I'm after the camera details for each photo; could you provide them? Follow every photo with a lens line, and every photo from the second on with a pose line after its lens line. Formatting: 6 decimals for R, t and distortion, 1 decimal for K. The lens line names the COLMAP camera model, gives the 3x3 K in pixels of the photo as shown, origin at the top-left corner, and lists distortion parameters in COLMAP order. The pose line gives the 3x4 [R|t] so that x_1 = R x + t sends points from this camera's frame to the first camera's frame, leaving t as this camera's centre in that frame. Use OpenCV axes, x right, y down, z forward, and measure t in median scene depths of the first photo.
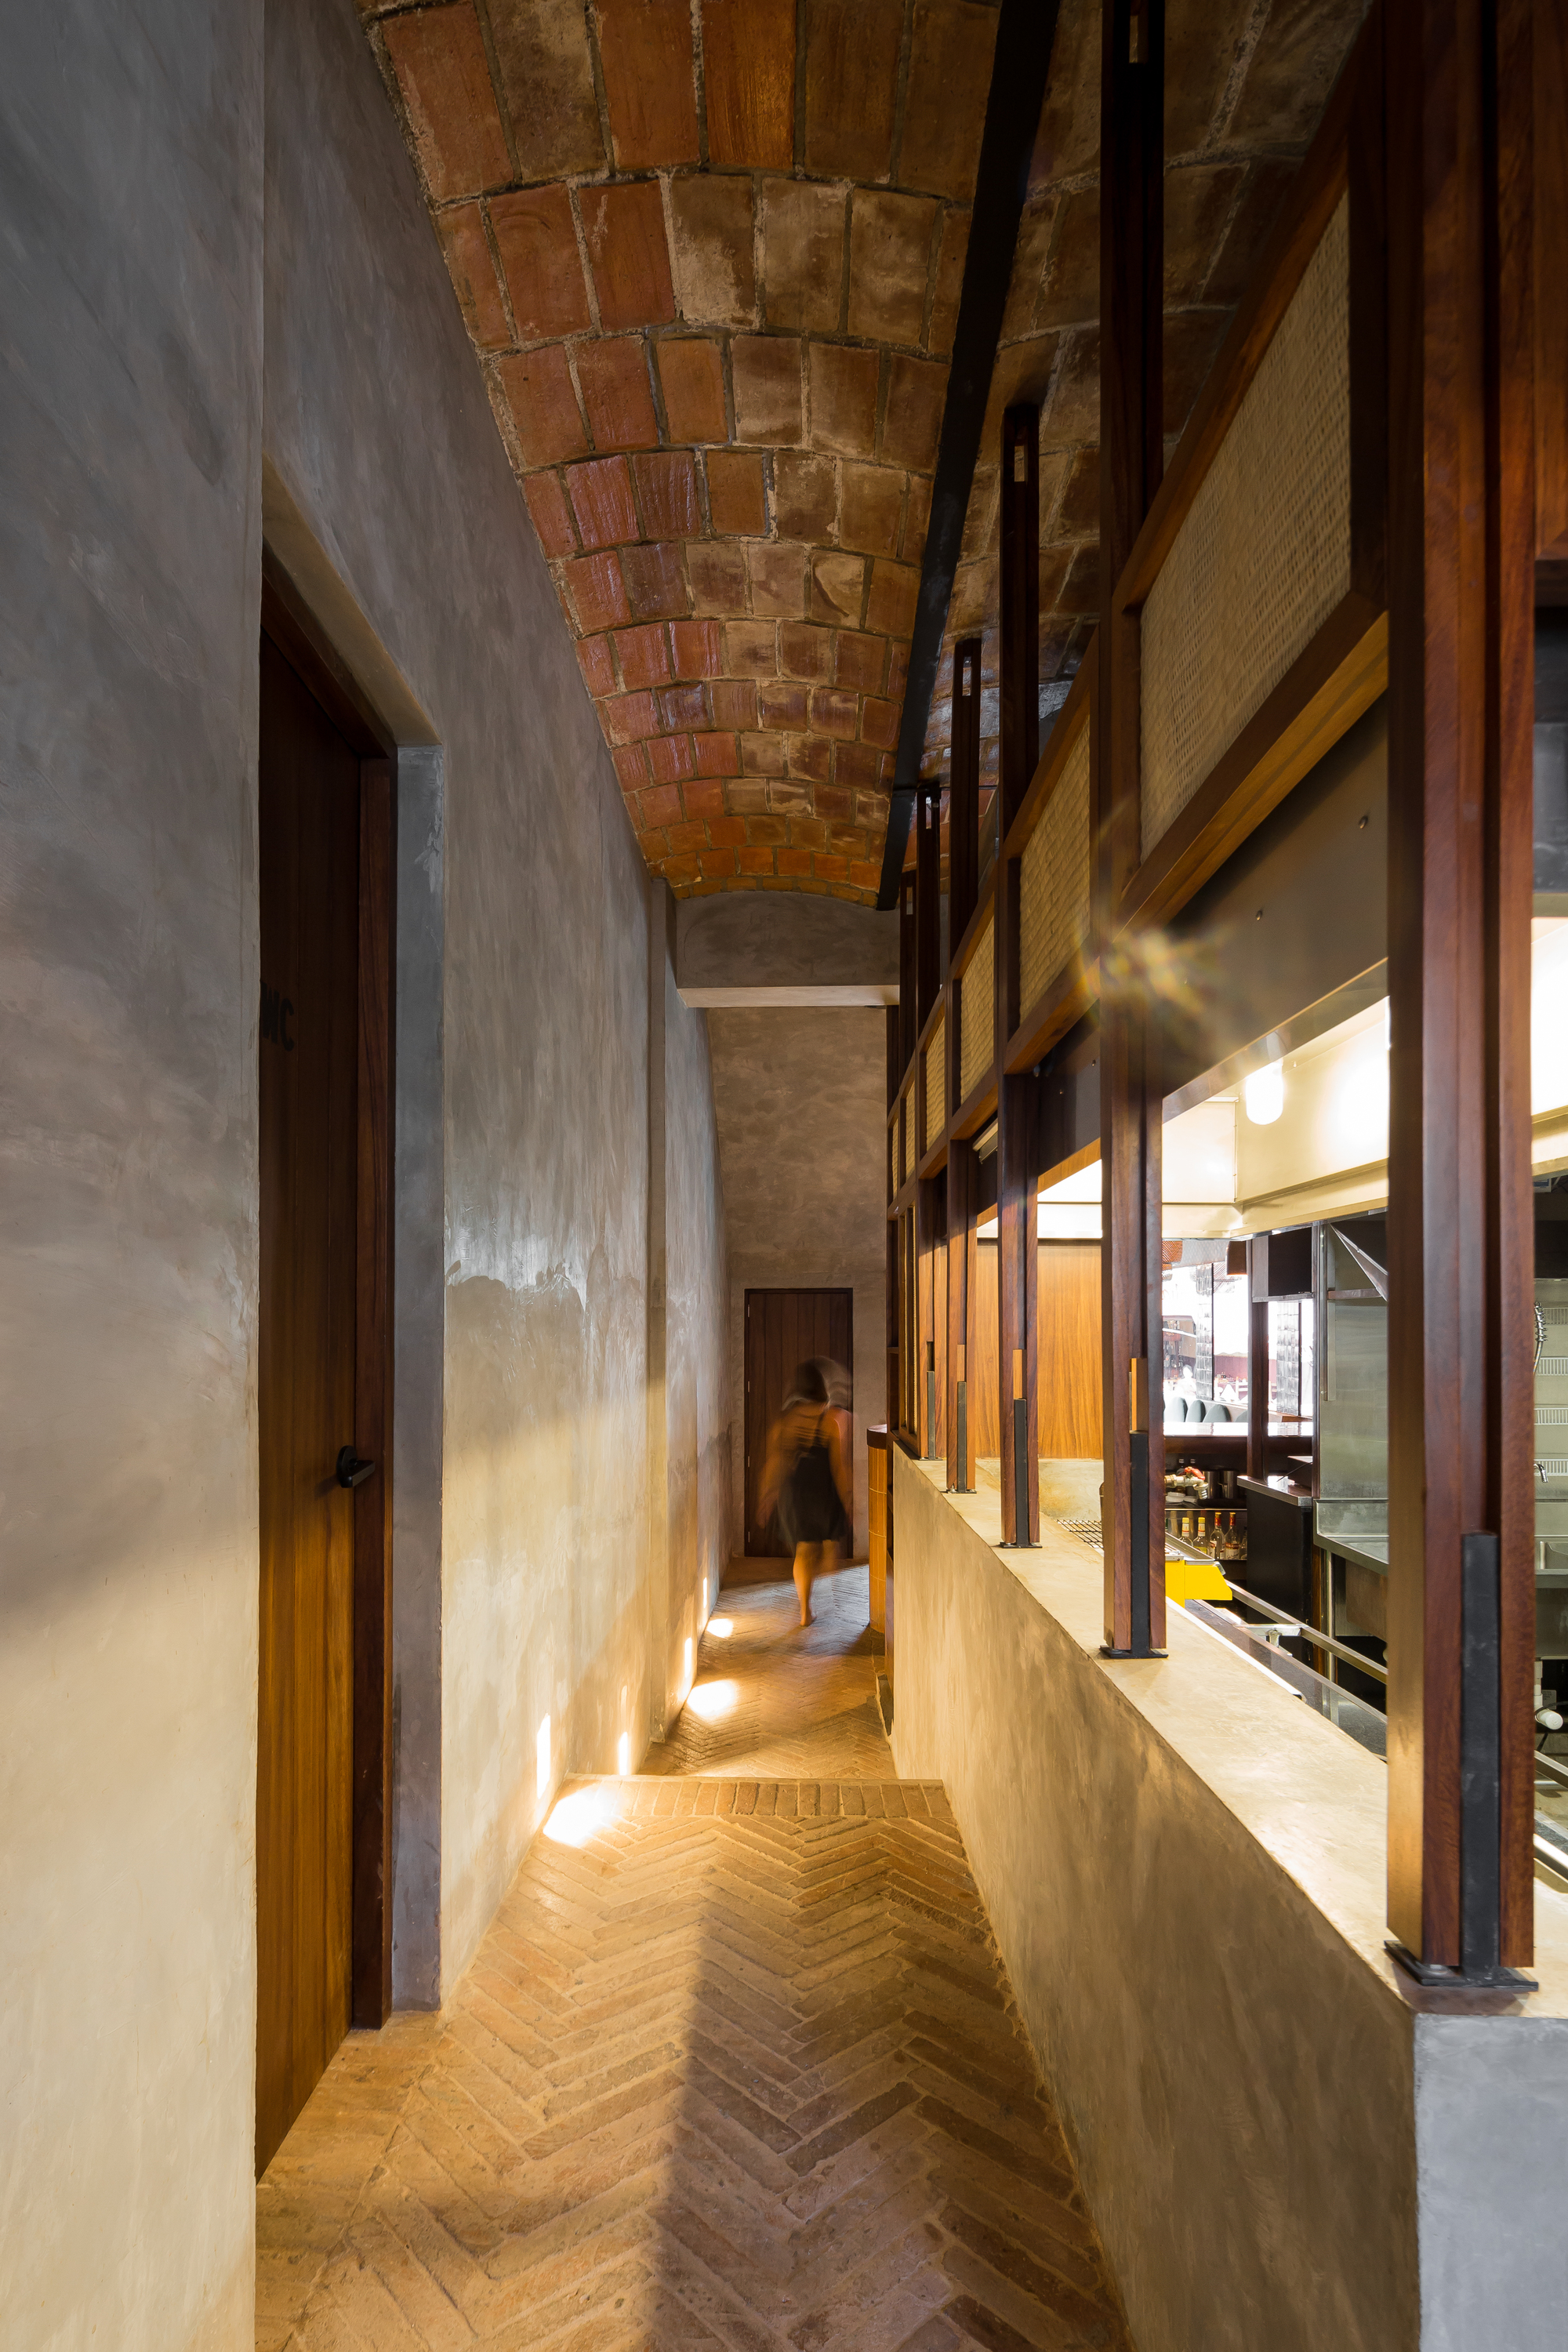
lens RADIAL K [[1136.3, 0, 764.2], [0, 1136.3, 1327.6], [0, 0, 1]] dist [0.008468, -0.004976]
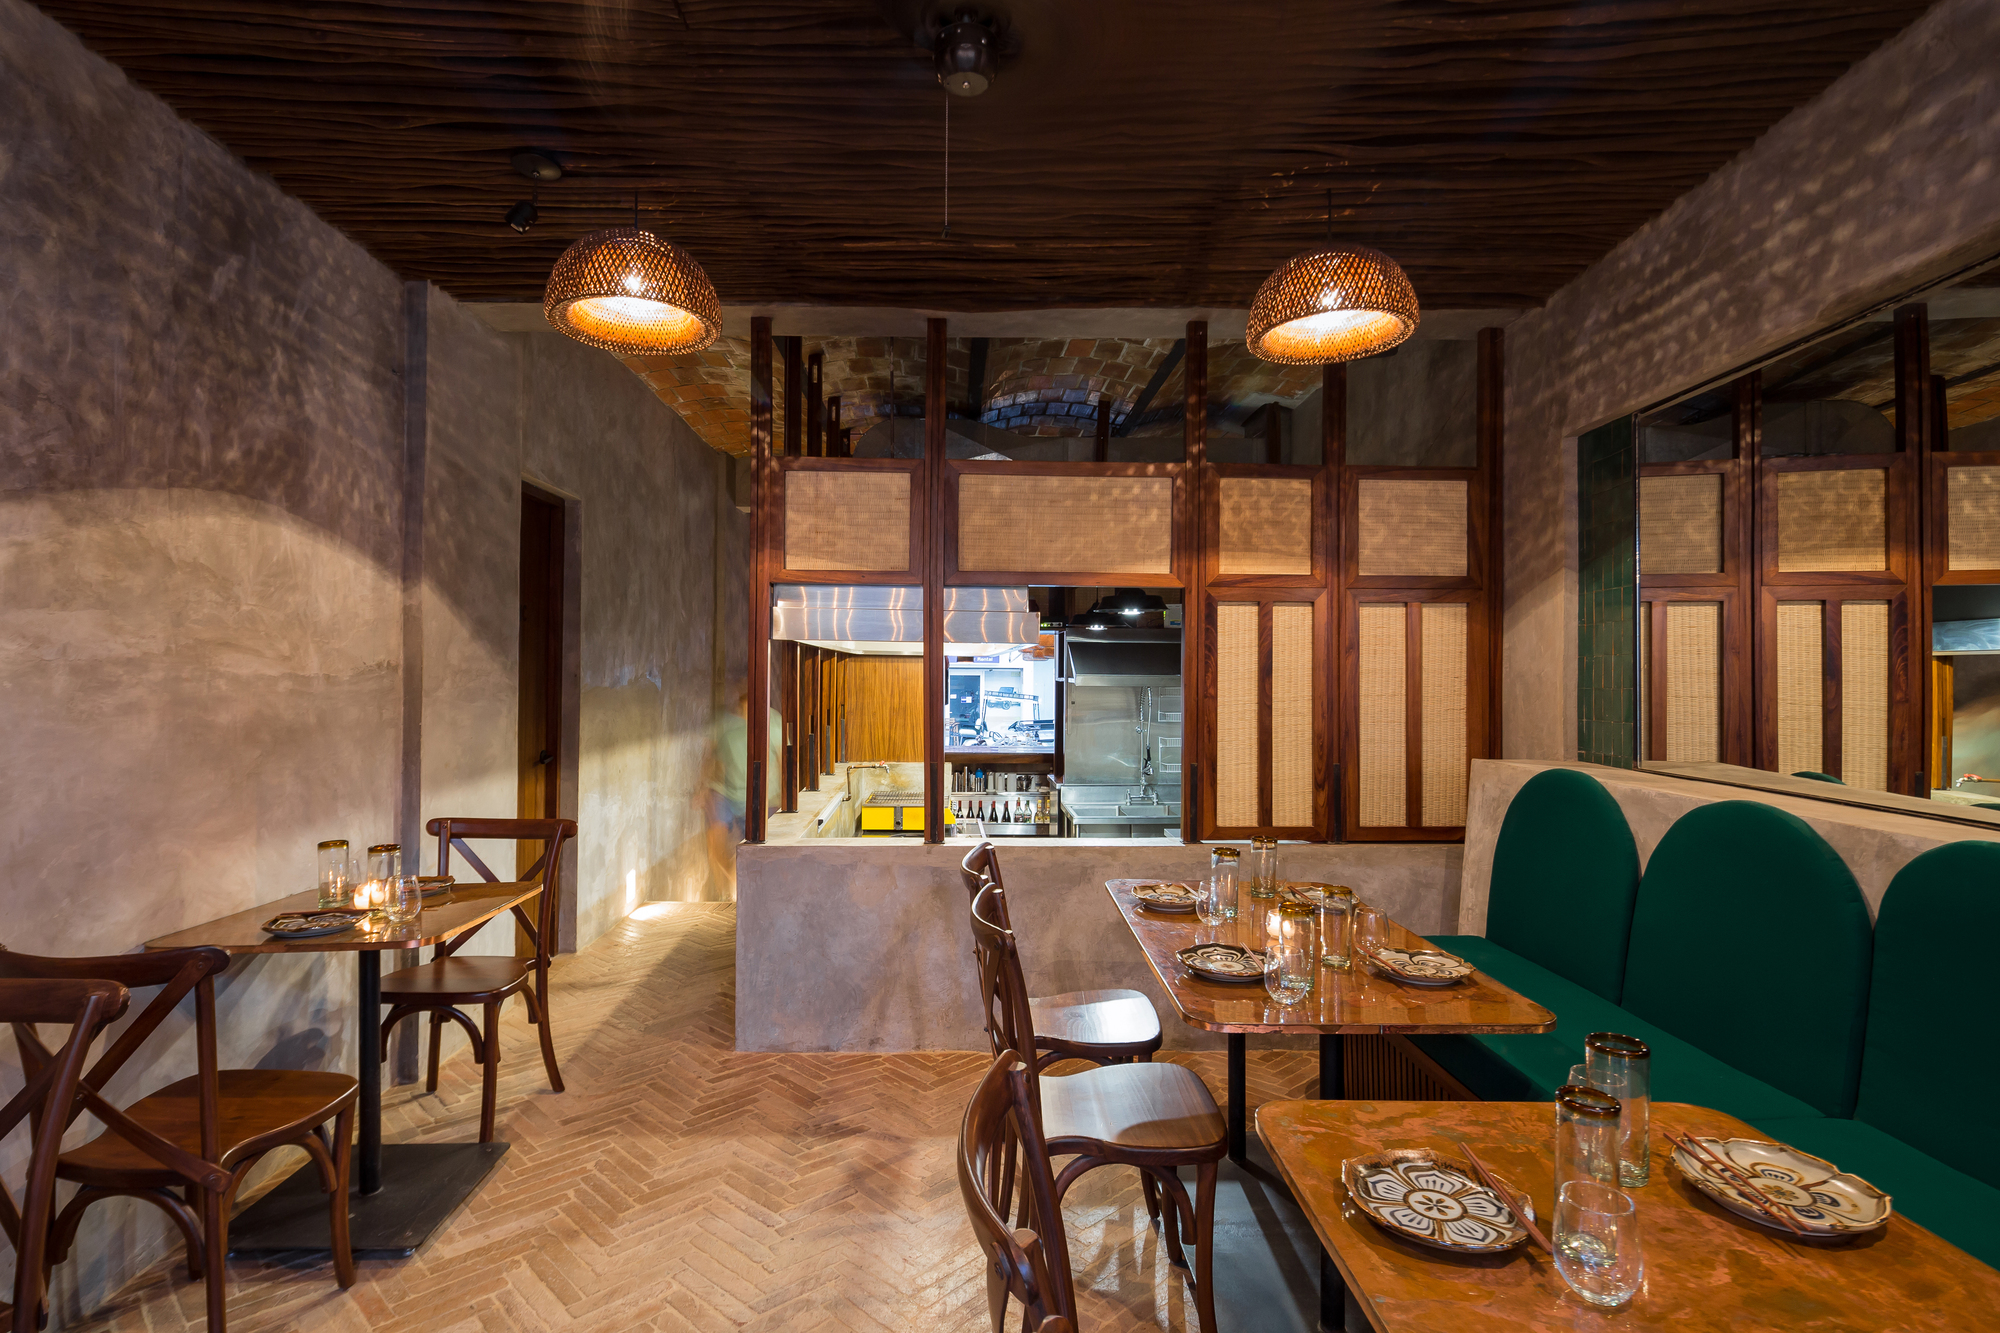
lens RADIAL K [[1000.0, 0, 1017.2], [0, 1000.0, 666.9], [0, 0, 1]] dist [0.008354, -0.005572]
pose [[0.996646, 0.007545, 0.081487, 0.478650], [-0.007719, 0.999969, 0.001820, -0.093113], [-0.081471, -0.002443, 0.996673, -1.250736]]
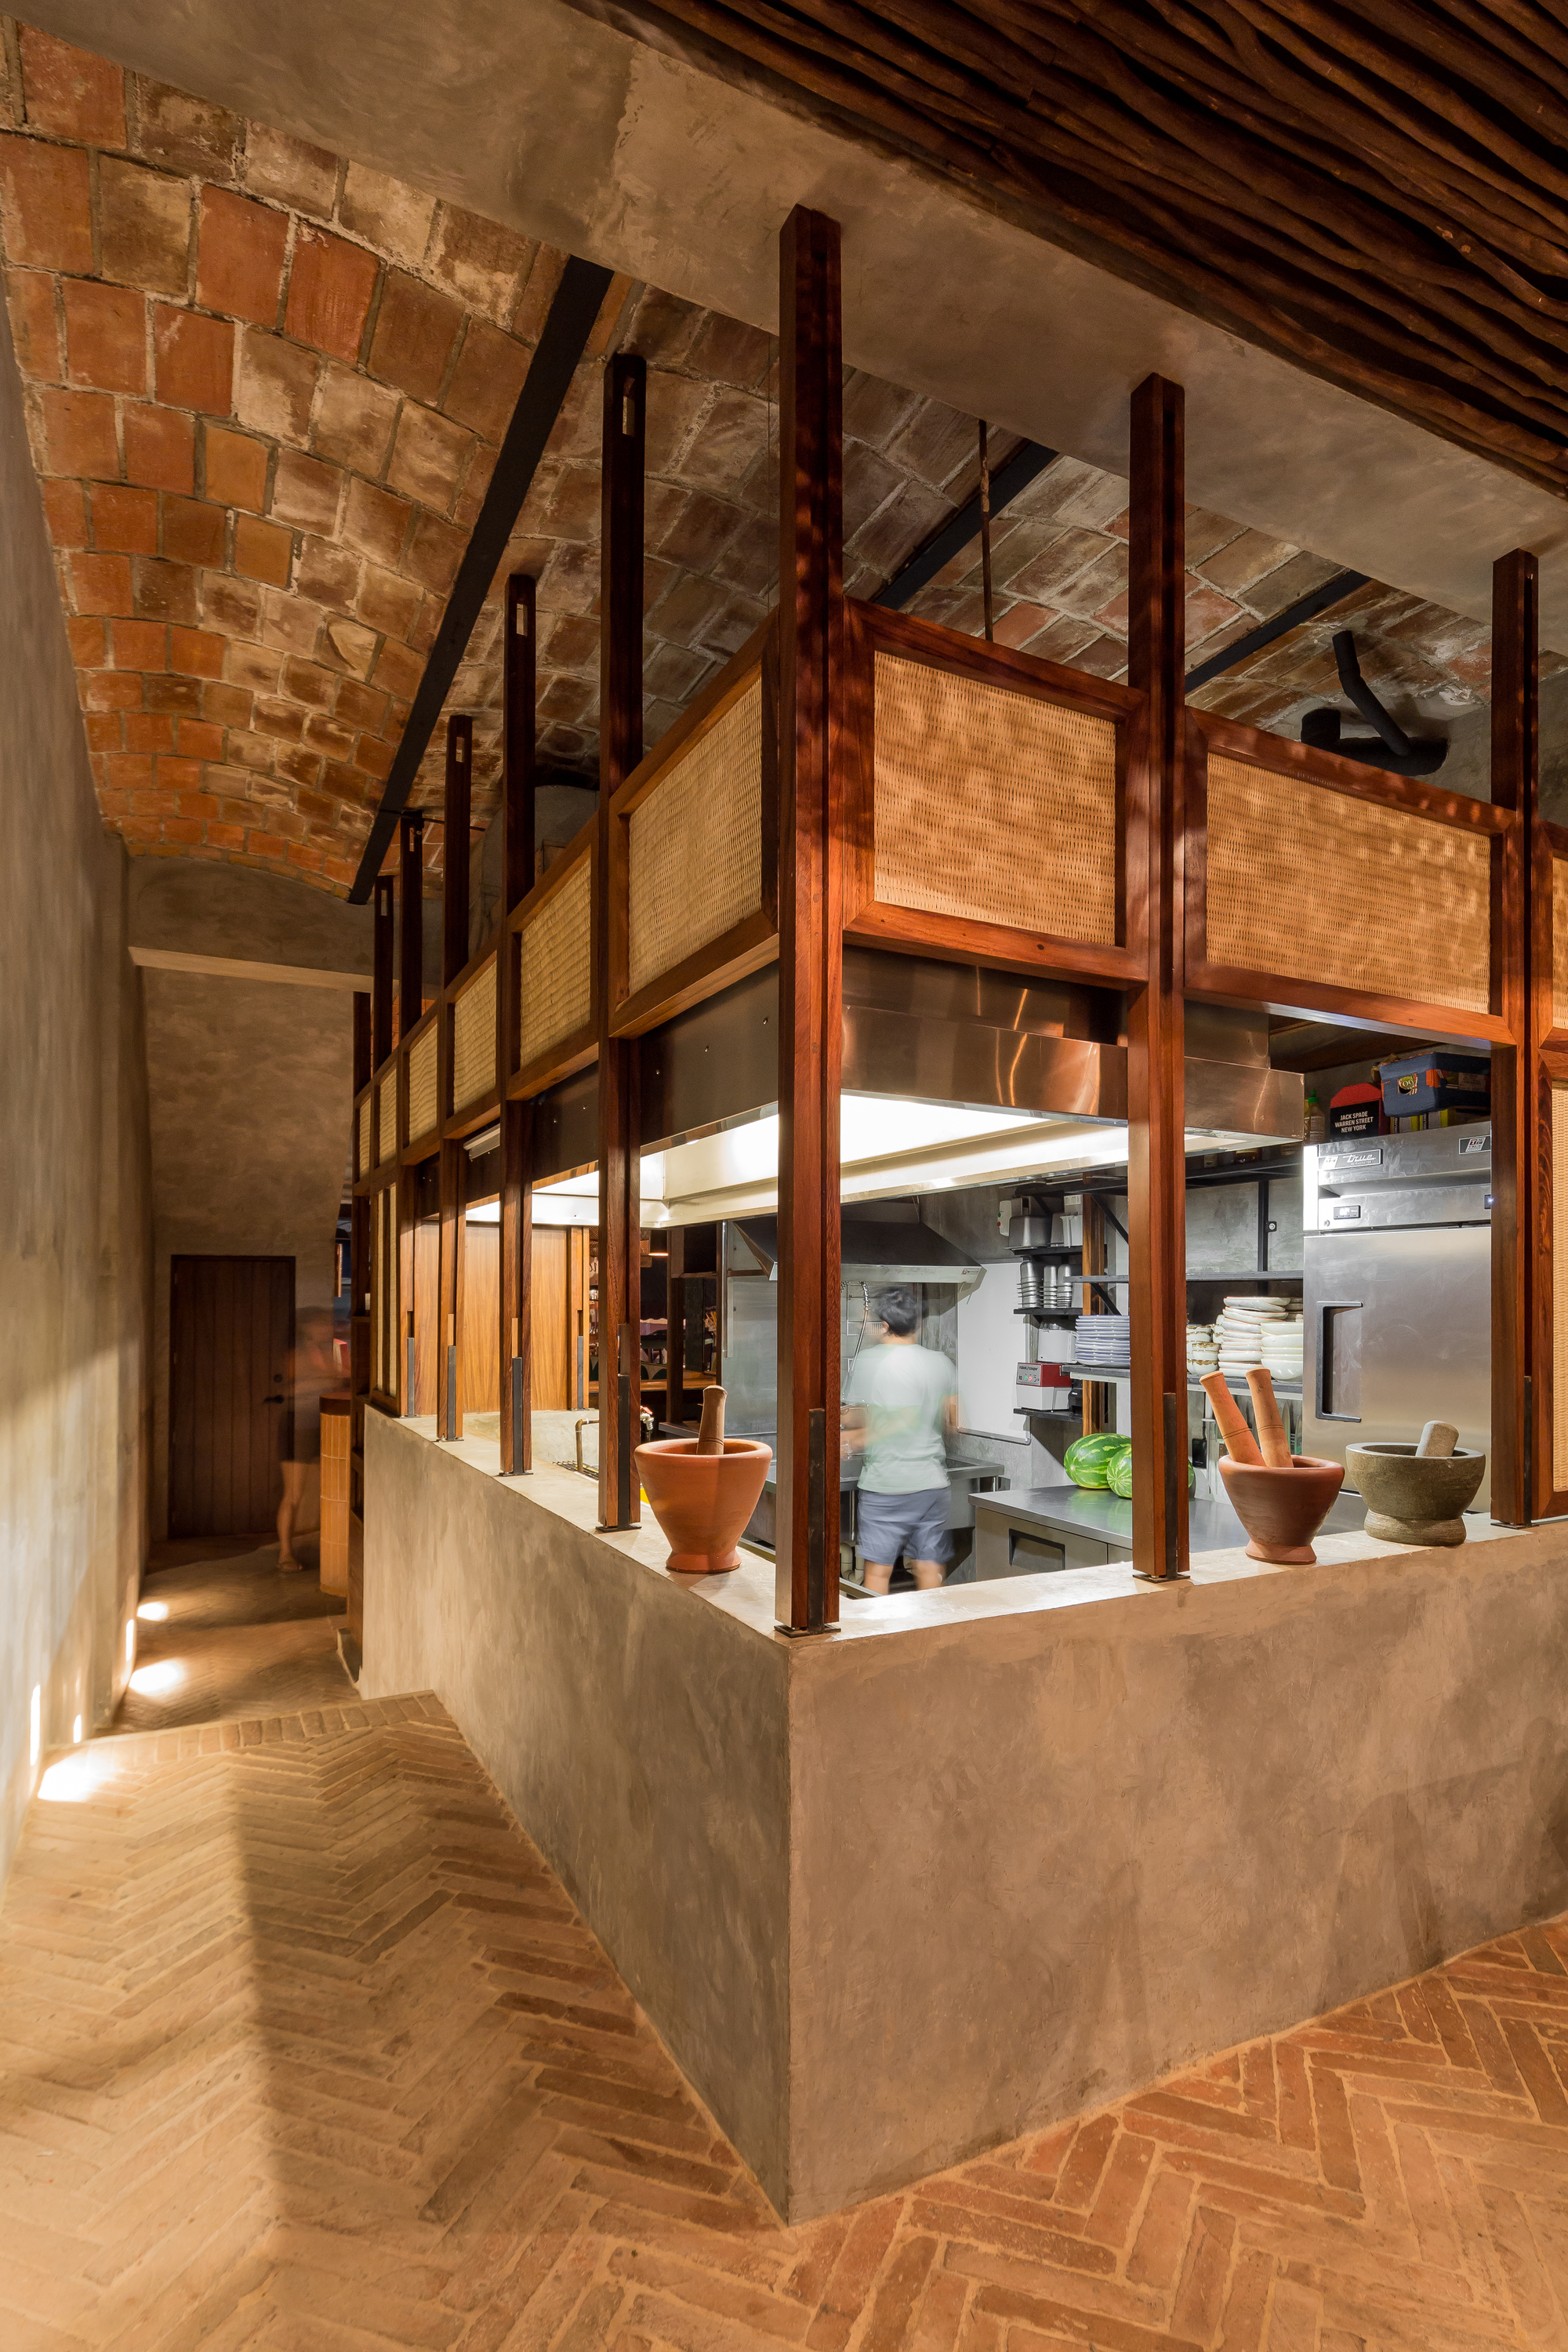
lens RADIAL K [[1134.9, 0, 779.8], [0, 1134.9, 1290.3], [0, 0, 1]] dist [0.009715, -0.007378]
pose [[0.871177, 0.006587, 0.490925, -0.133037], [-0.004563, 0.999975, -0.005319, -0.005501], [-0.490948, 0.002393, 0.871186, -0.229052]]
